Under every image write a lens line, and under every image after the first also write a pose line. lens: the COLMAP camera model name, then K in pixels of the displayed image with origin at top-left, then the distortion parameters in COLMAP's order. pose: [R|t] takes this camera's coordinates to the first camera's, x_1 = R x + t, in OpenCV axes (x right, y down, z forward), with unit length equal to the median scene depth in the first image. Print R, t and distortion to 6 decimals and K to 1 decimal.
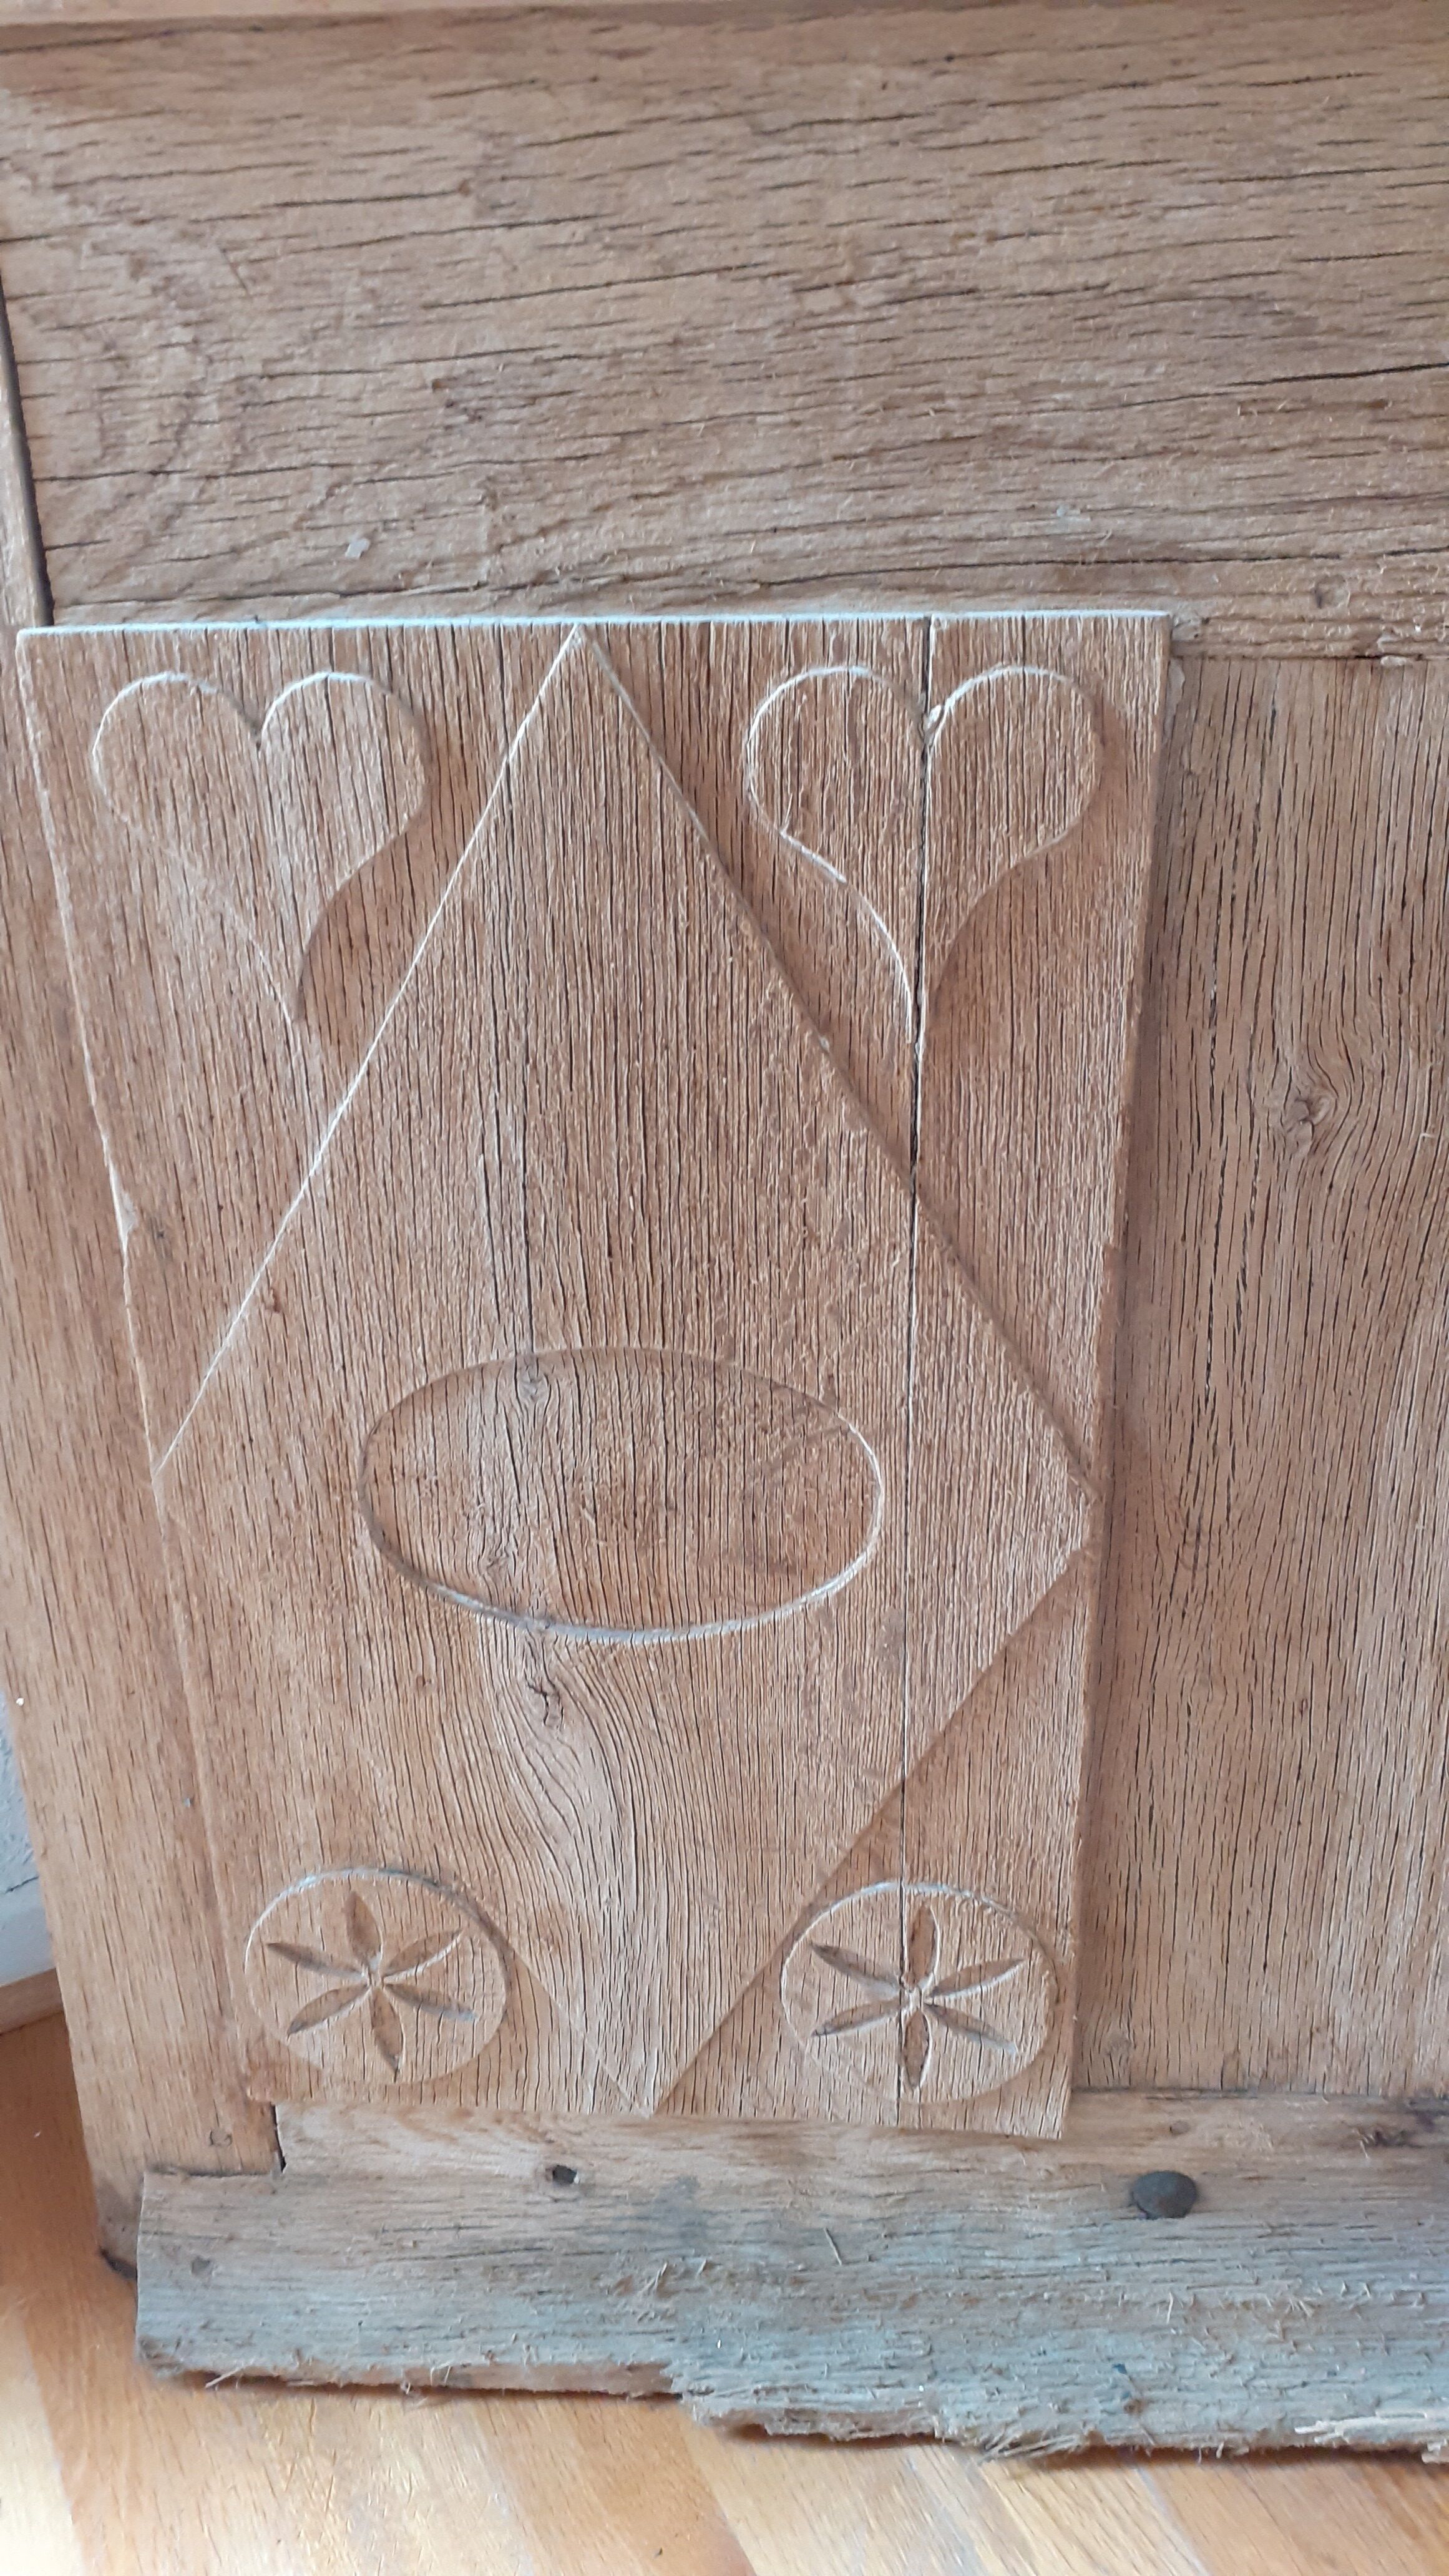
lens RADIAL K [[2051.0, 0, 724.5], [0, 2051.0, 1288.0], [0, 0, 1]] dist [0.046818, -0.072875]
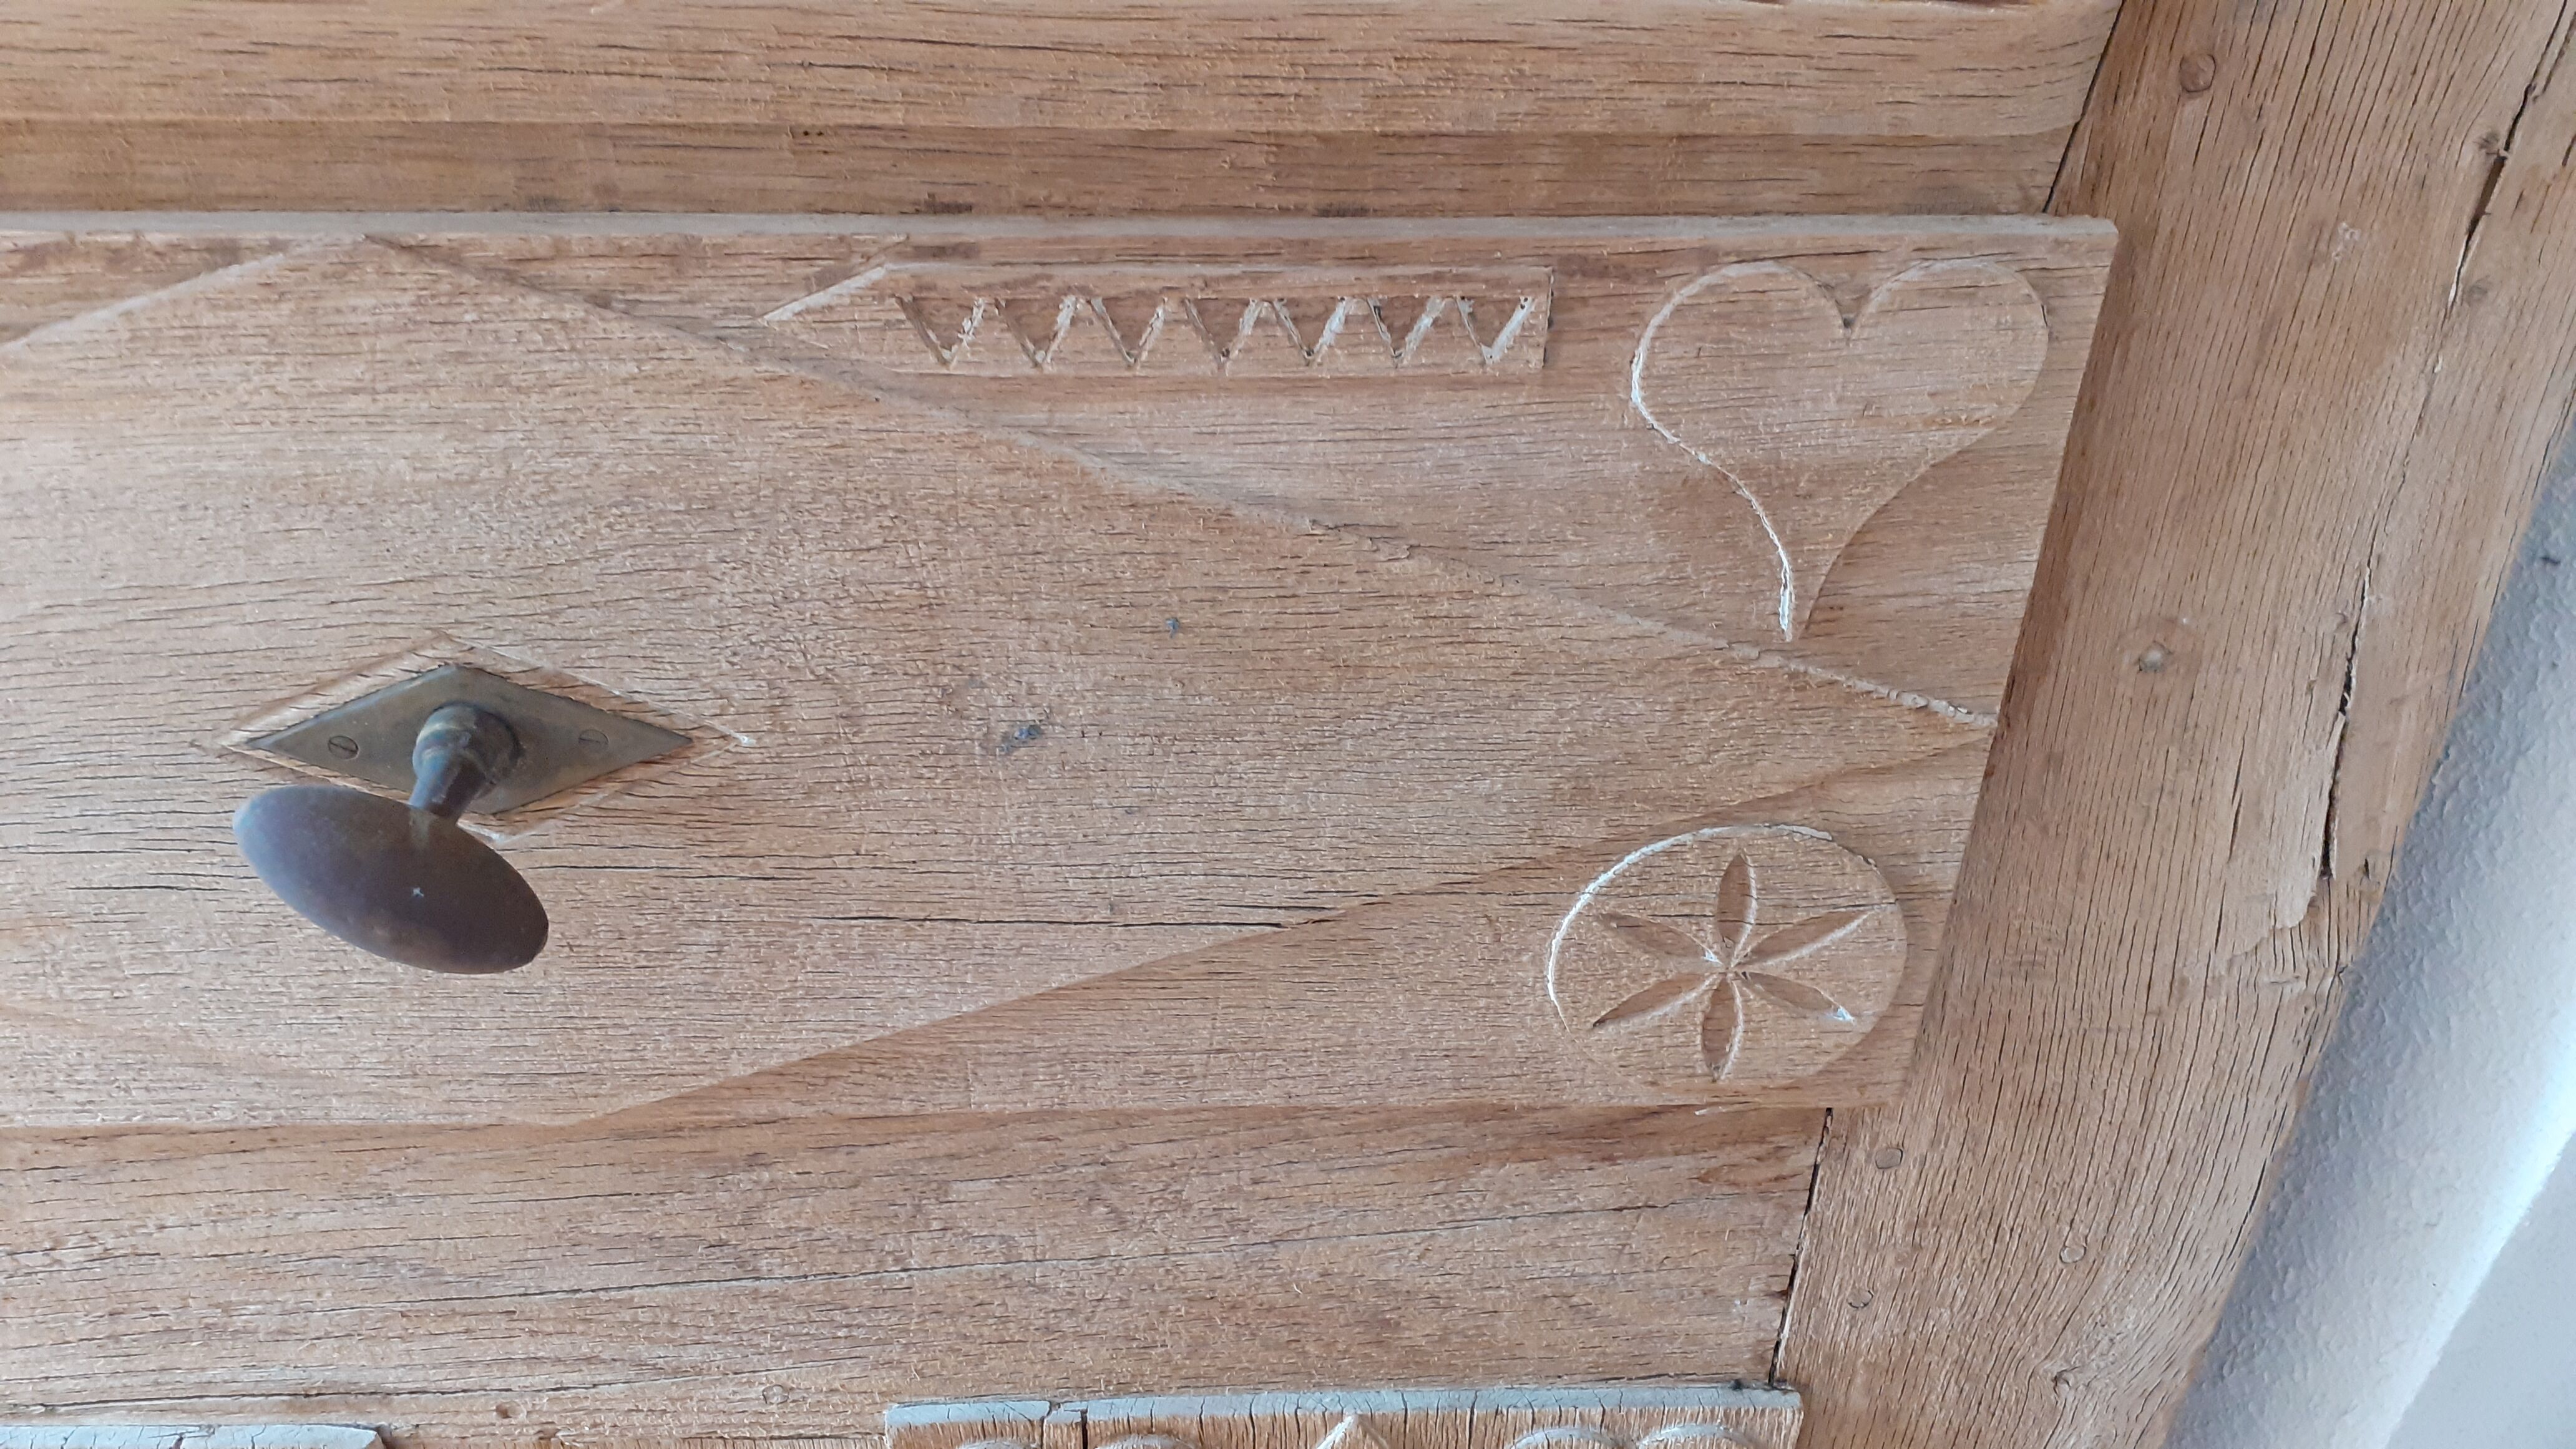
lens RADIAL K [[2030.8, 0, 1288.0], [0, 2030.8, 724.5], [0, 0, 1]] dist [0.088763, -0.161523]
pose [[0.994541, -0.017532, 0.102859, 0.602649], [0.002548, 0.989570, 0.144033, -0.871158], [-0.104311, -0.142985, 0.984213, -0.210421]]
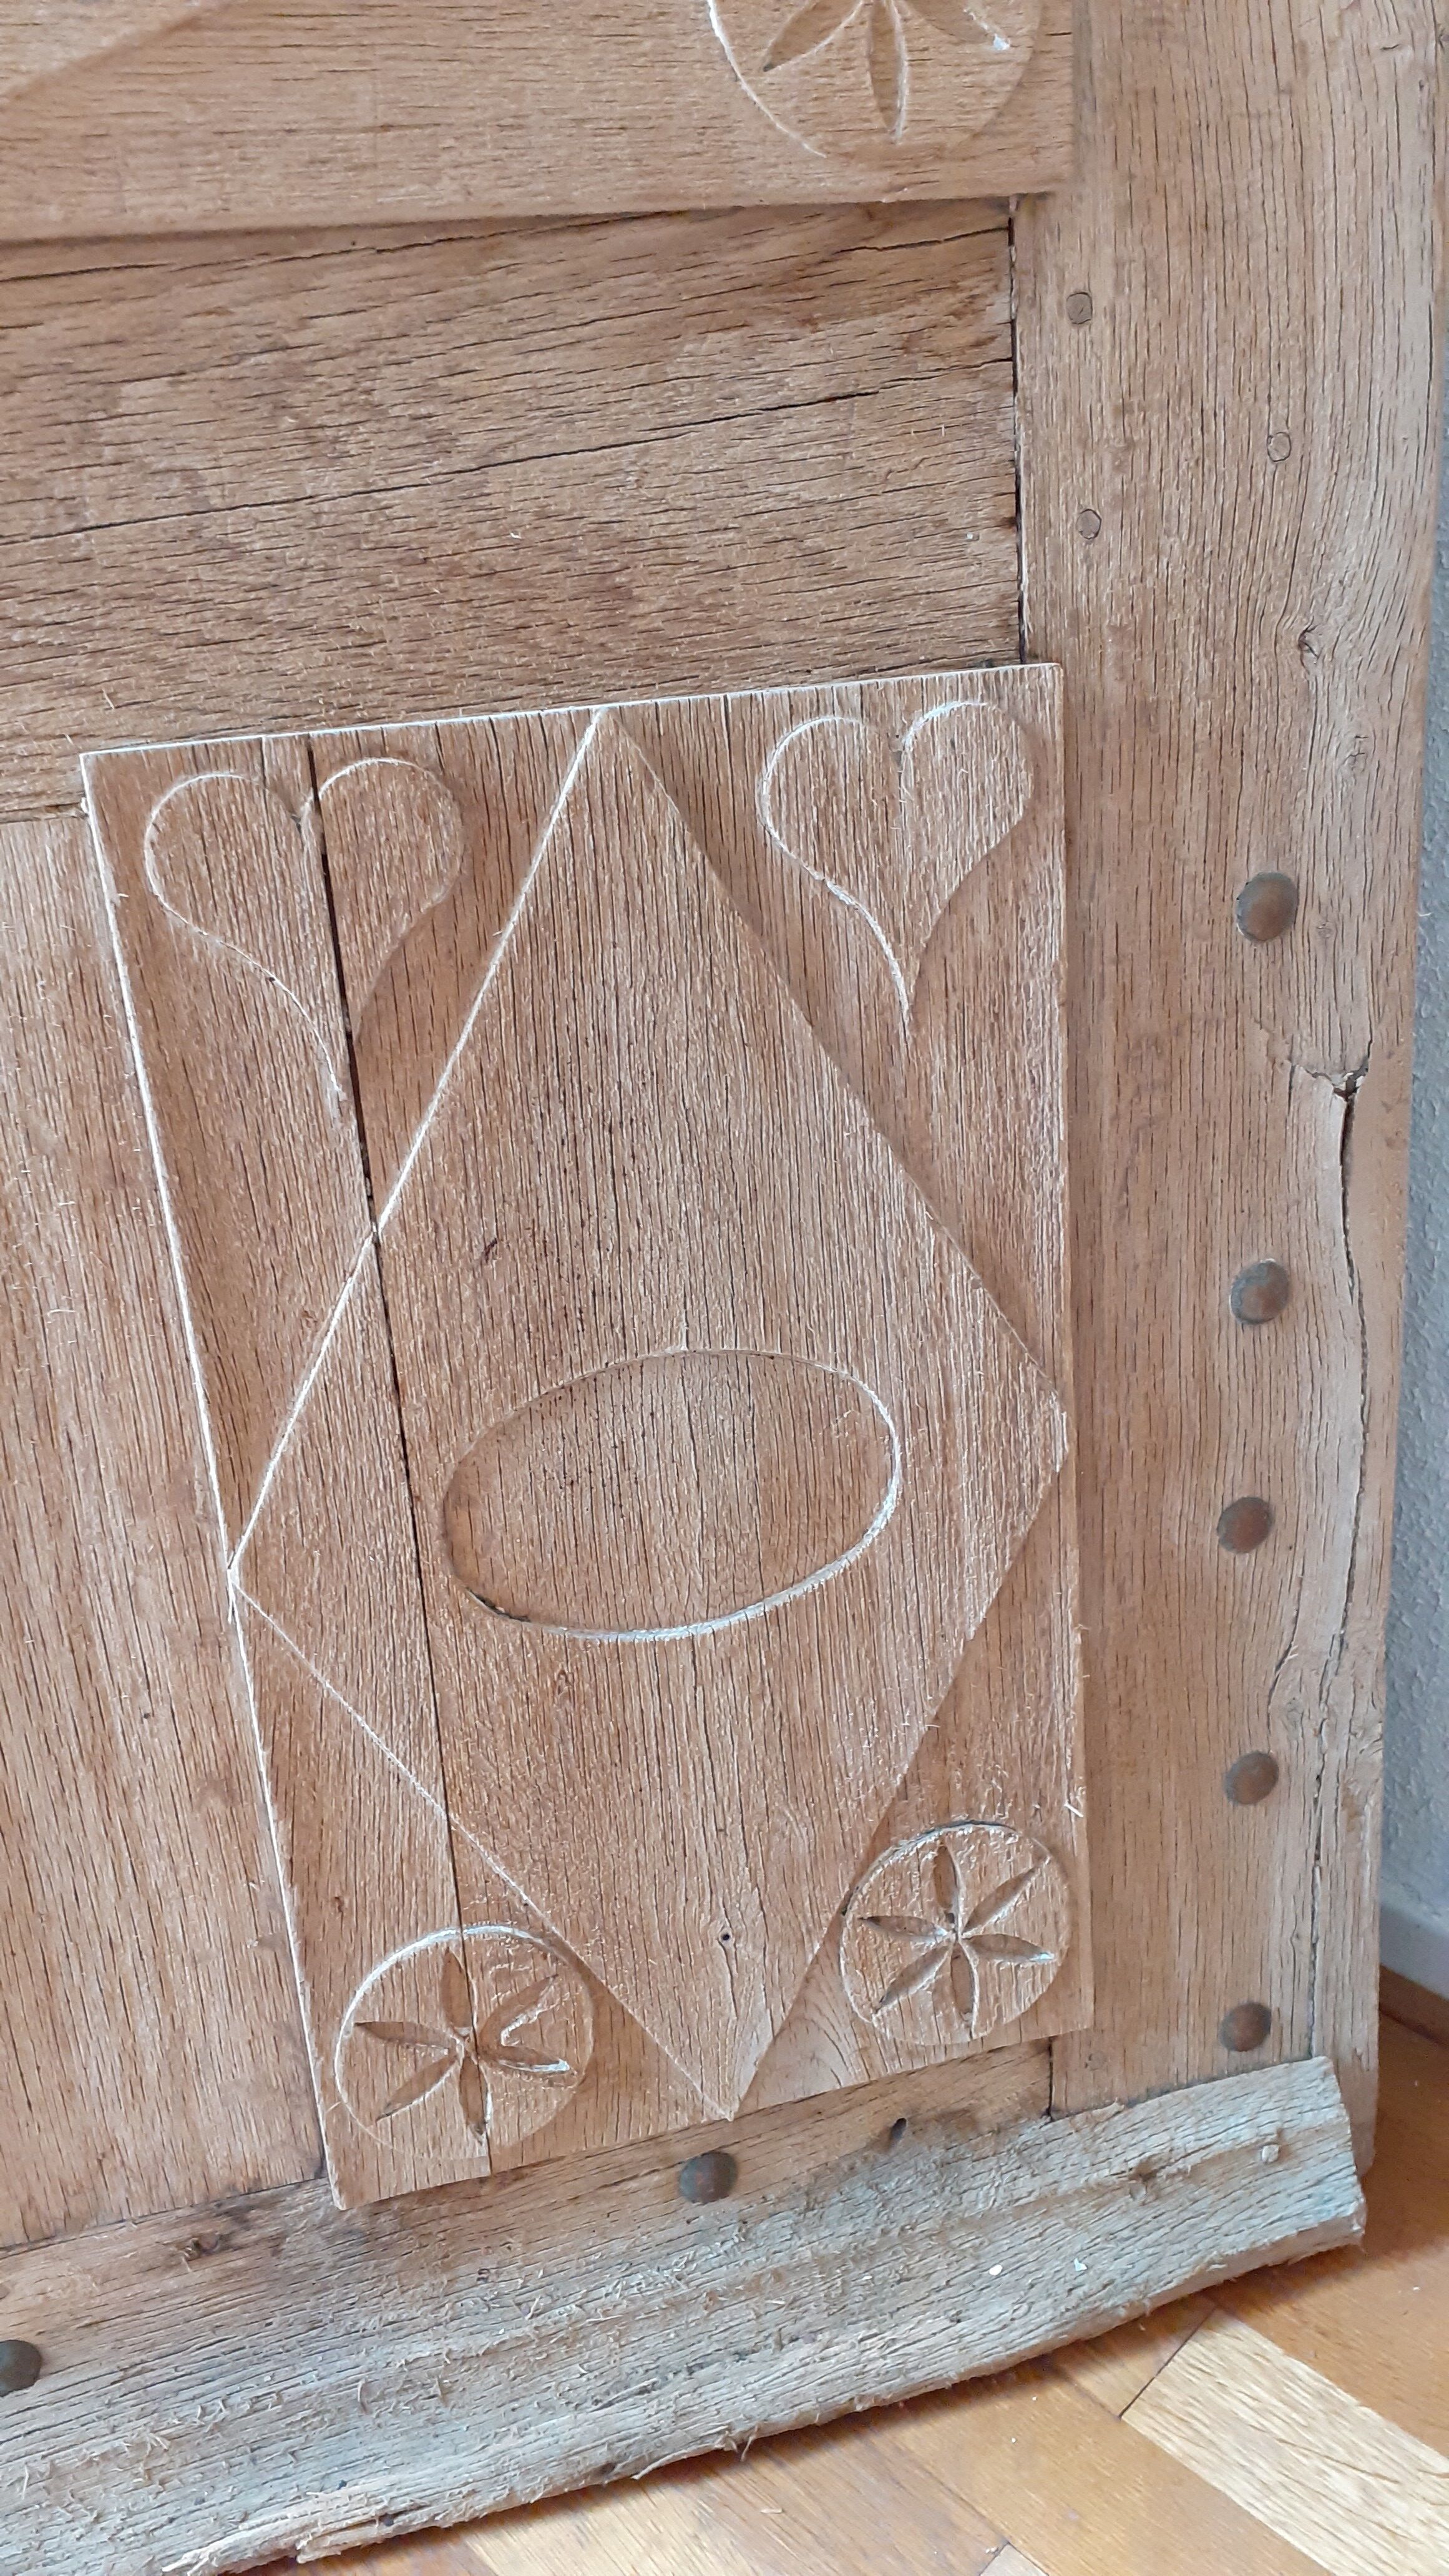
lens RADIAL K [[2106.2, 0, 724.5], [0, 2106.2, 1288.0], [0, 0, 1]] dist [0.012205, -0.013111]
pose [[0.952508, -0.148092, 0.266079, 0.473485], [0.175101, 0.981238, -0.080696, 0.100848], [-0.249136, 0.123454, 0.960568, -0.163153]]
